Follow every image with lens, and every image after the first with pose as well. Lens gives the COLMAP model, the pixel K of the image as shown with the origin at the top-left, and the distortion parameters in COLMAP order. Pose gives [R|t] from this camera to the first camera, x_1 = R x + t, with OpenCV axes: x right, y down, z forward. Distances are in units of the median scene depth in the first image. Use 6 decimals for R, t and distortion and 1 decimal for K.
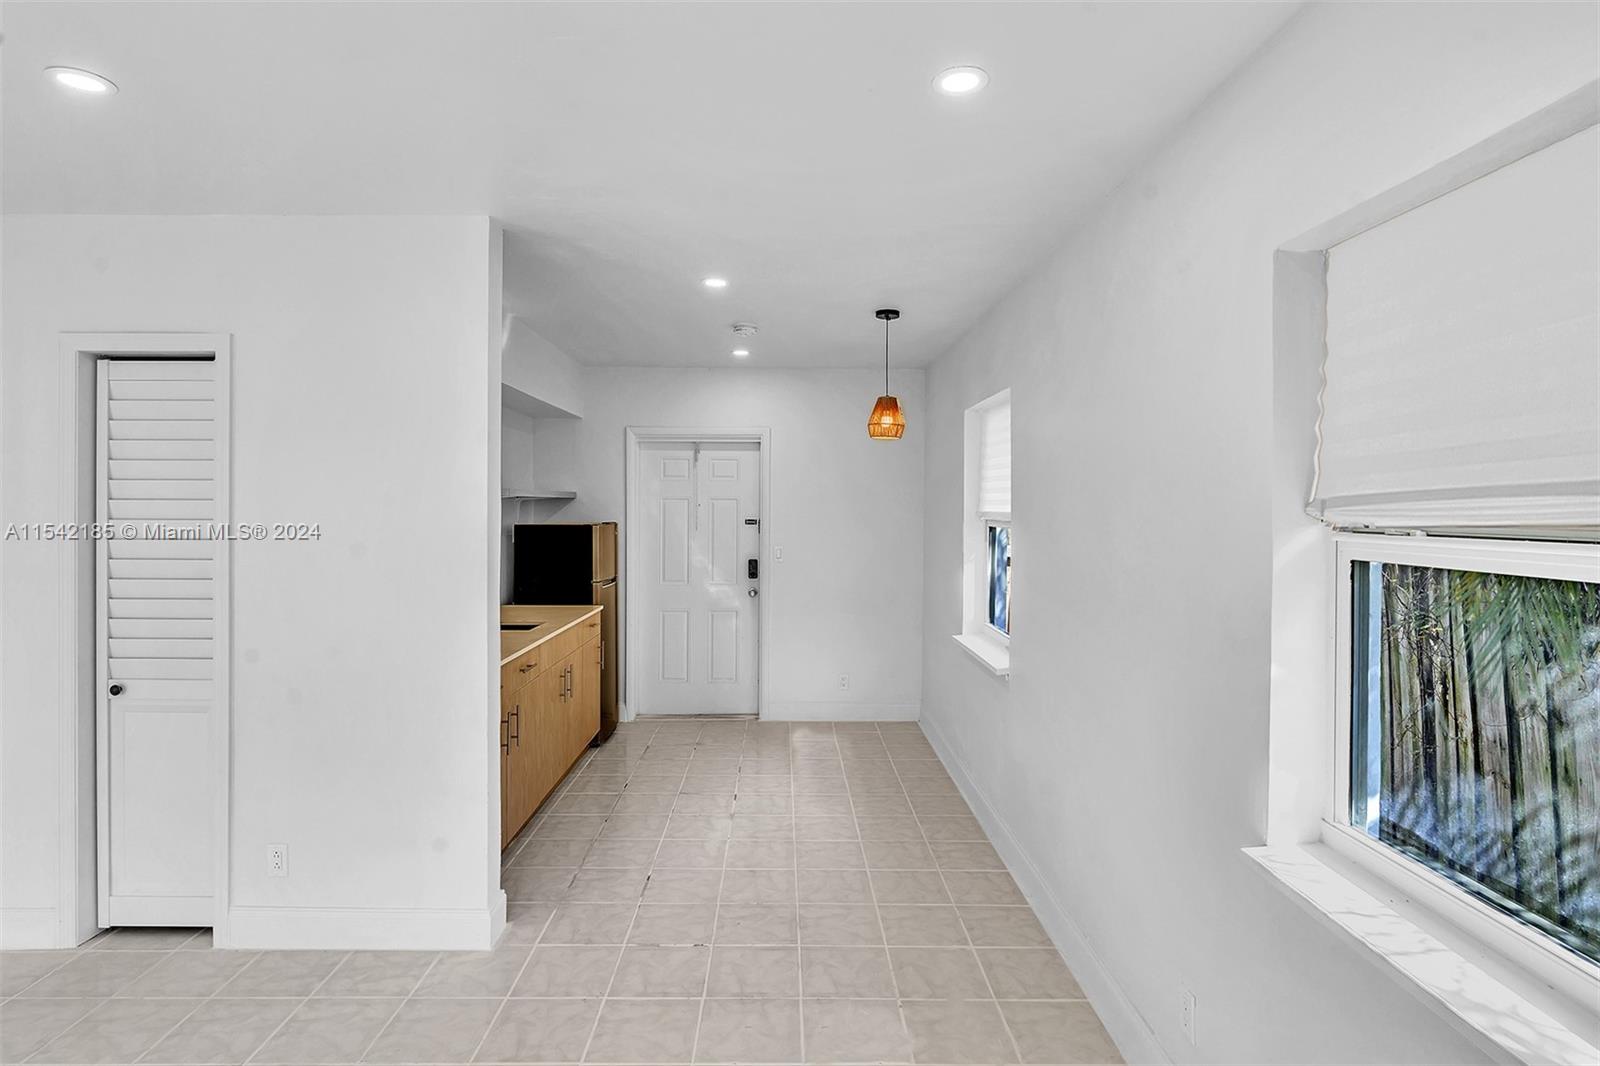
lens RADIAL K [[819.8, 0, 800.1], [0, 819.8, 509.6], [0, 0, 1]] dist [-0.011471, 0.000639]
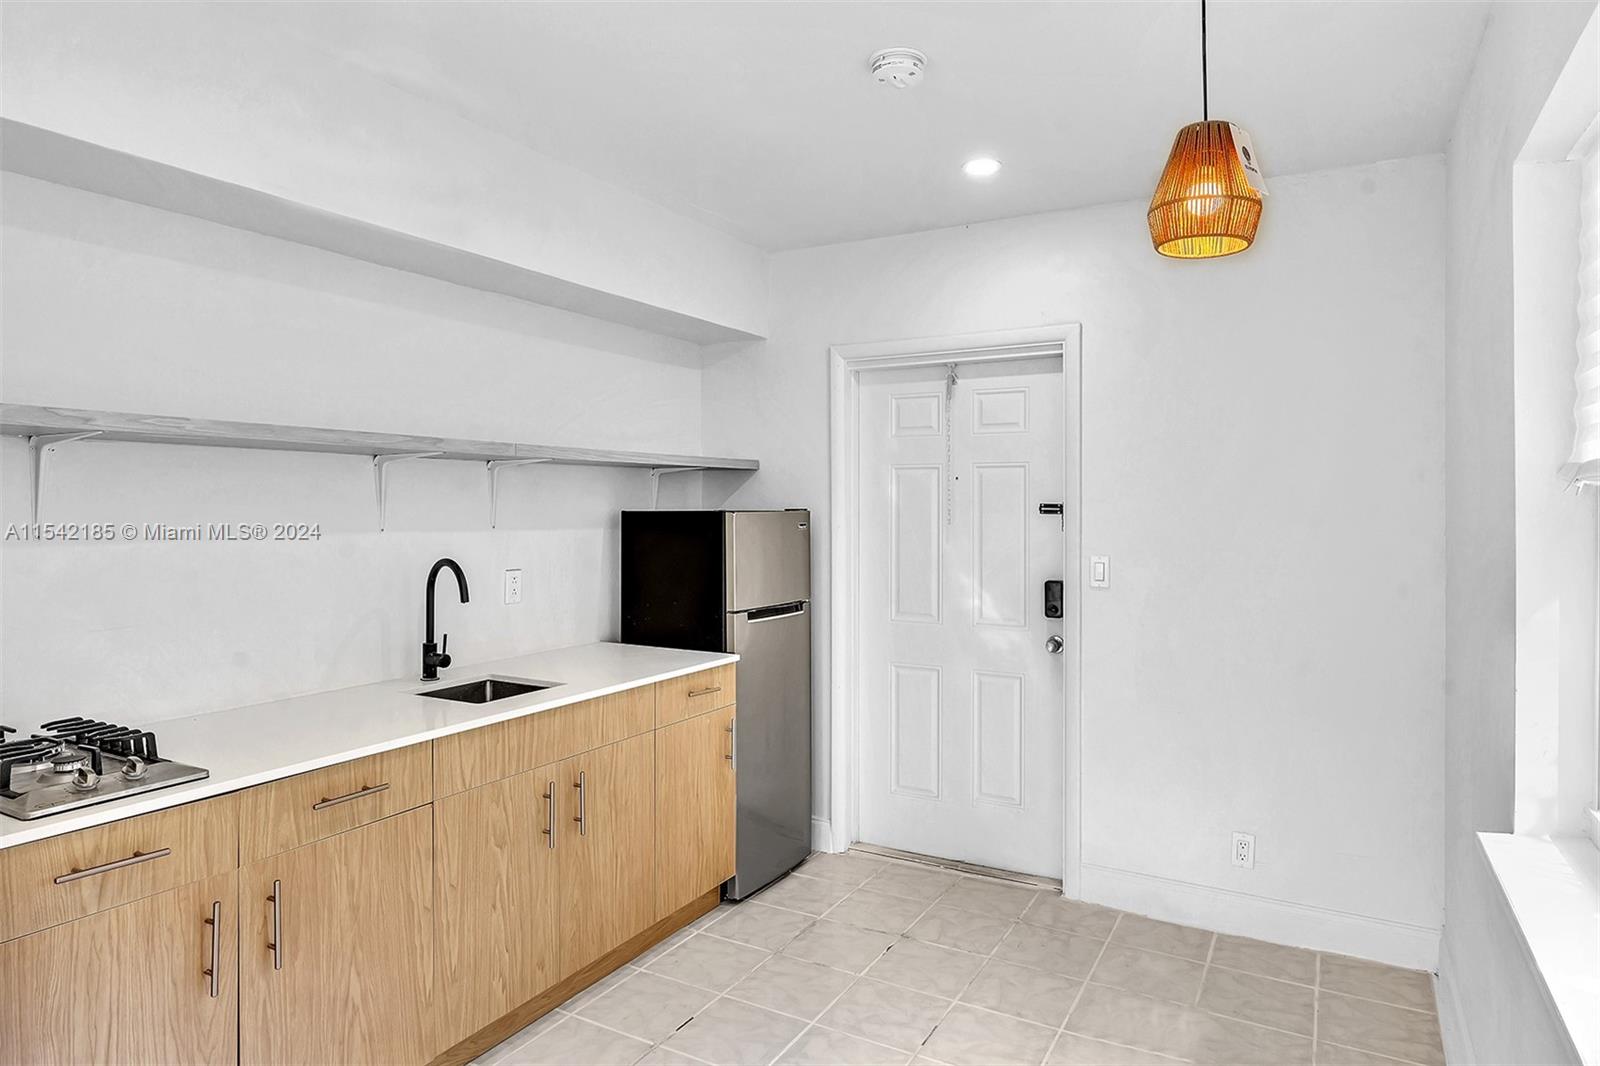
lens RADIAL K [[946.8, 0, 803.5], [0, 946.8, 497.8], [0, 0, 1]] dist [-0.007558, -0.001201]
pose [[0.857648, -0.008441, -0.514168, 0.165573], [0.001707, 0.999906, -0.013569, 0.023049], [0.514234, 0.010760, 0.857582, 0.580957]]
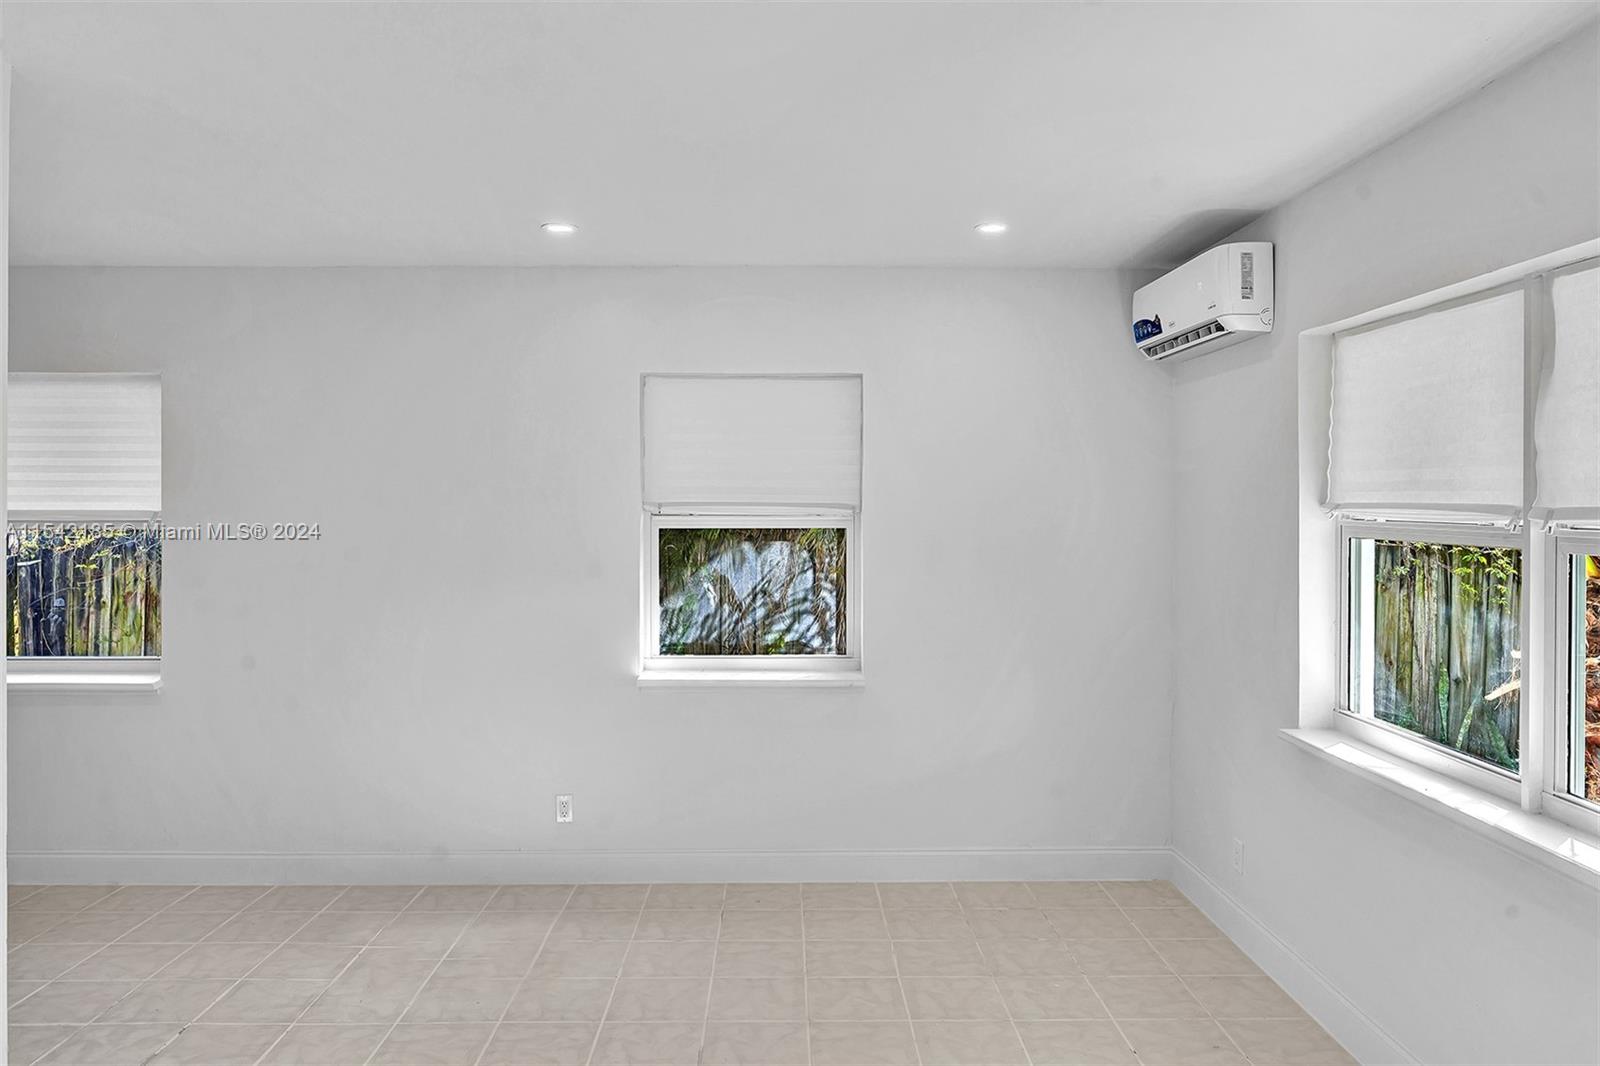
lens RADIAL K [[1098.2, 0, 801.6], [0, 1098.2, 497.2], [0, 0, 1]] dist [-0.003461, -0.002407]
pose [[-0.000231, -0.001649, 0.999999, -0.868361], [0.002763, 0.999995, 0.001650, -0.009132], [-0.999996, 0.002764, -0.000227, 0.254289]]
